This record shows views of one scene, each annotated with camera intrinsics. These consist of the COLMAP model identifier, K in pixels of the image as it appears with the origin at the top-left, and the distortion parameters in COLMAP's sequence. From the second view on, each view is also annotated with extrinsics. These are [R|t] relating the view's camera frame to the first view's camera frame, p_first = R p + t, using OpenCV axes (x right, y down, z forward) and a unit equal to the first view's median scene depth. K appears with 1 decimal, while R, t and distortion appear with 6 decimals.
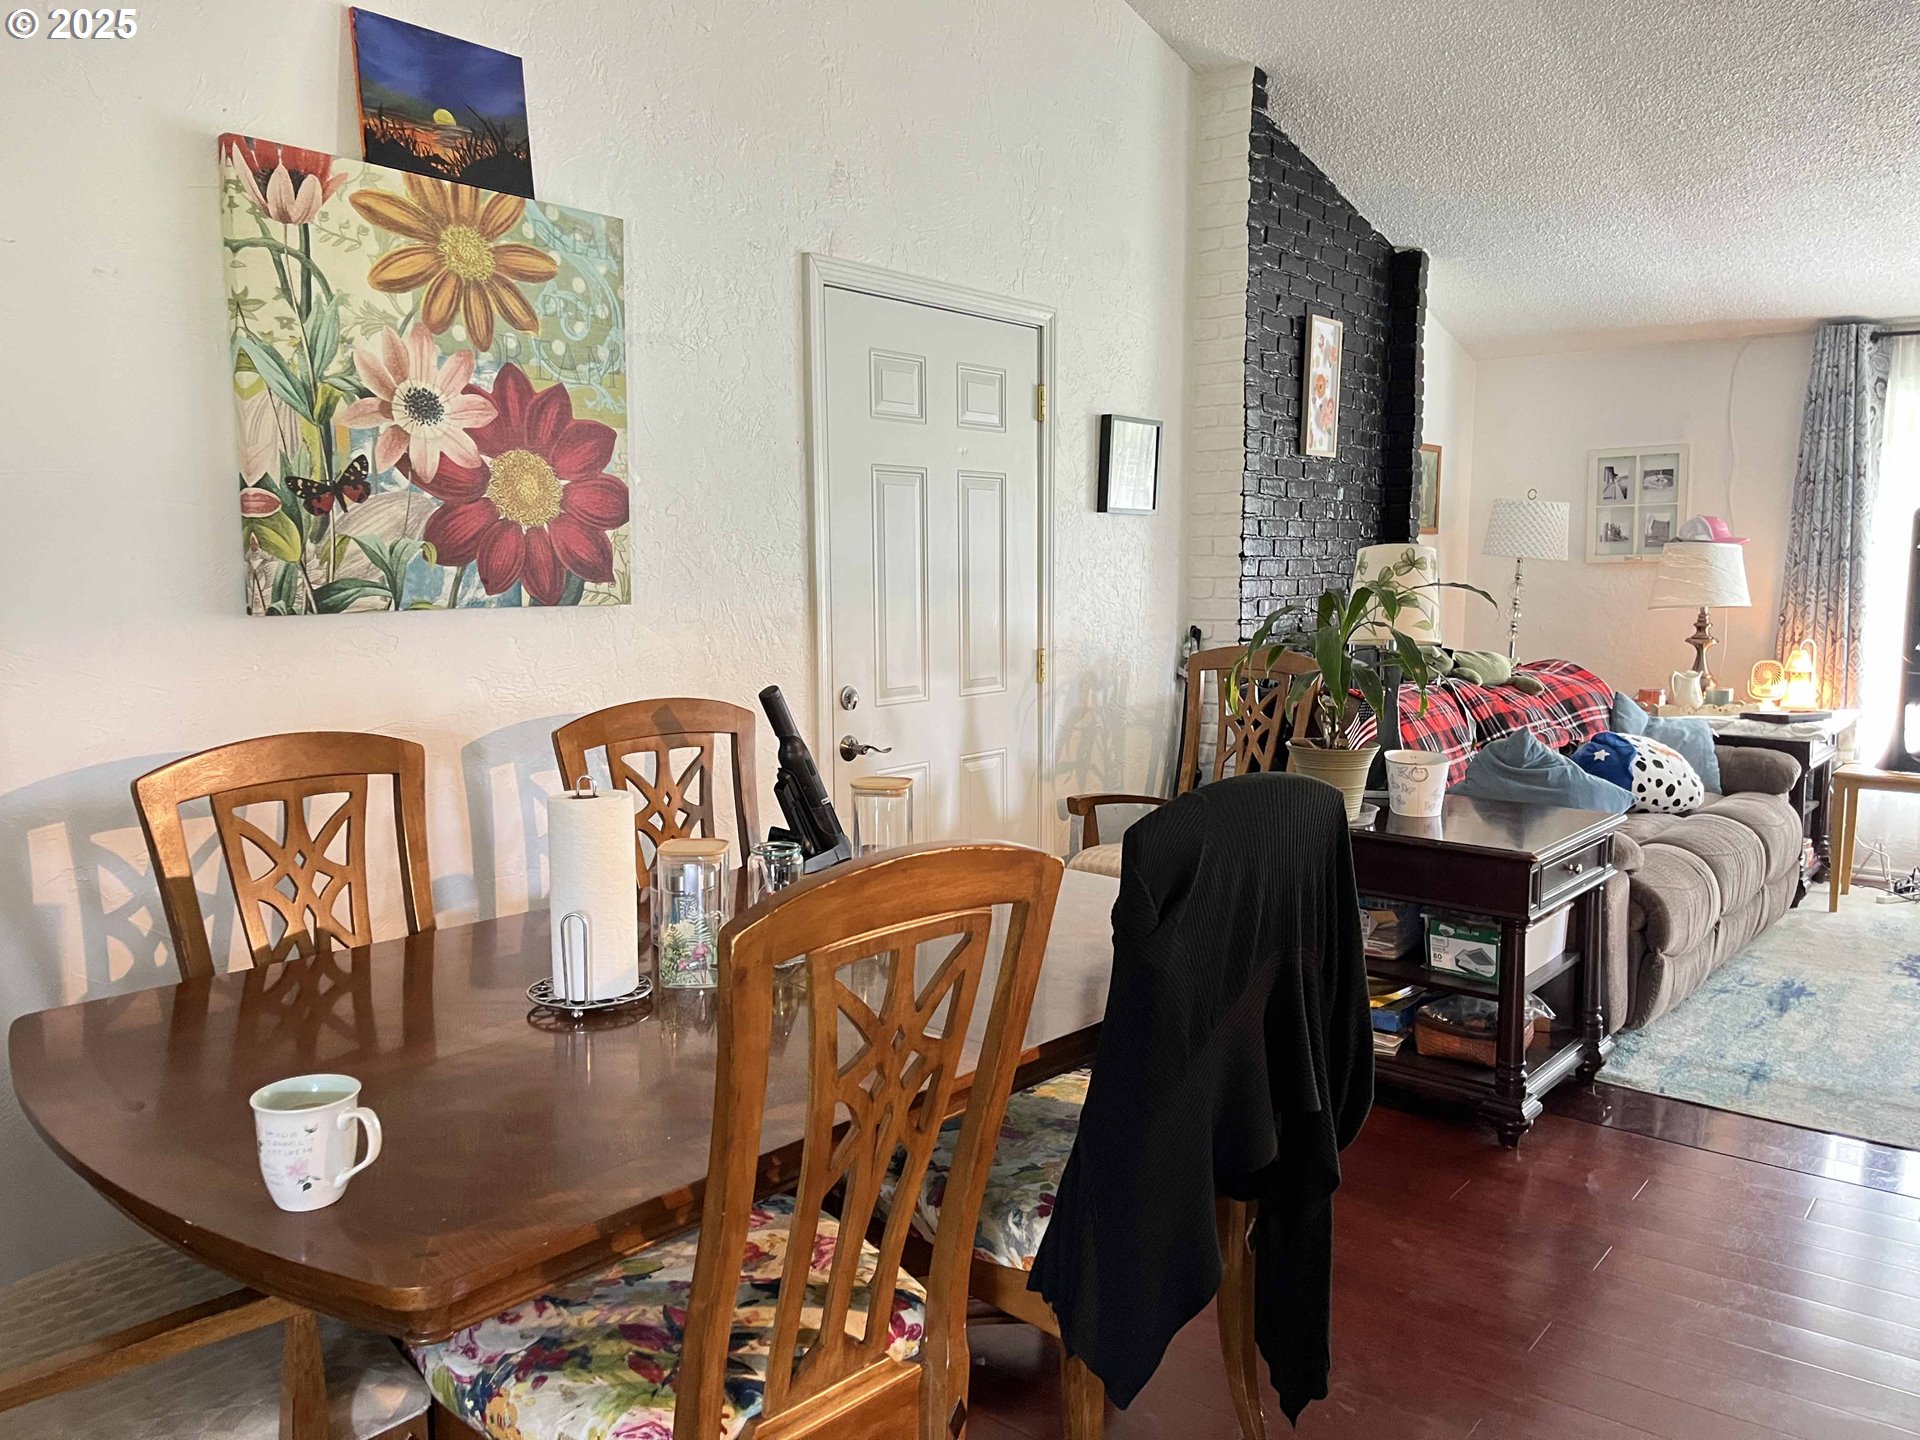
lens RADIAL K [[1503.4, 0, 1010.3], [0, 1503.4, 727.5], [0, 0, 1]] dist [0.053990, -0.003972]
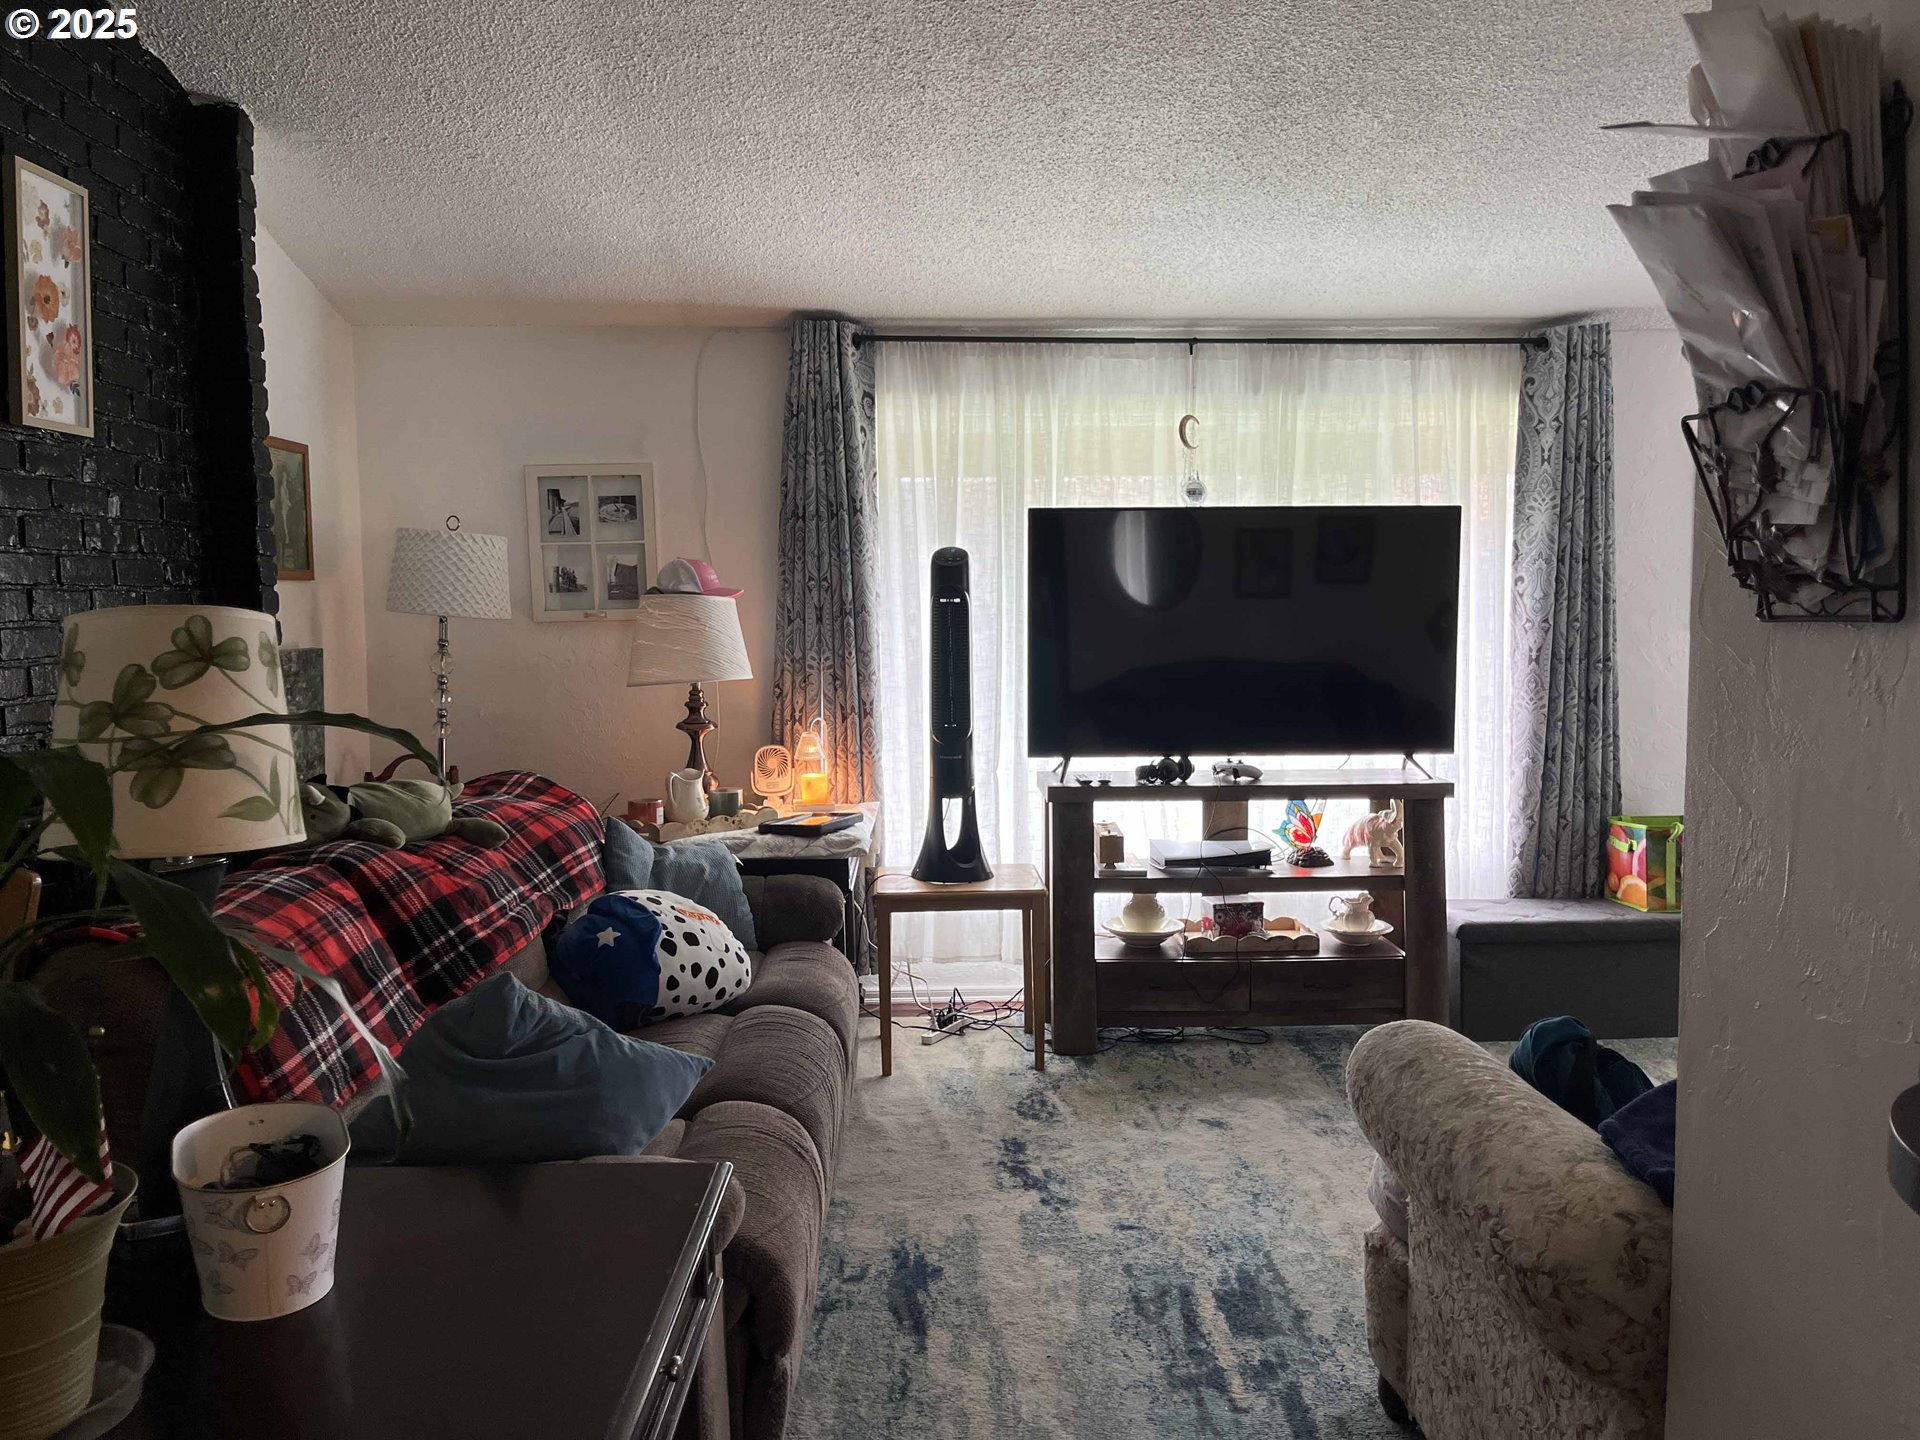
lens RADIAL K [[1554.1, 0, 981.9], [0, 1554.1, 731.9], [0, 0, 1]] dist [0.086716, -0.151565]
pose [[0.786738, -0.059779, 0.614386, 0.240618], [0.079000, 0.996866, -0.004168, -0.099144], [-0.612211, 0.051816, 0.788995, 0.780450]]
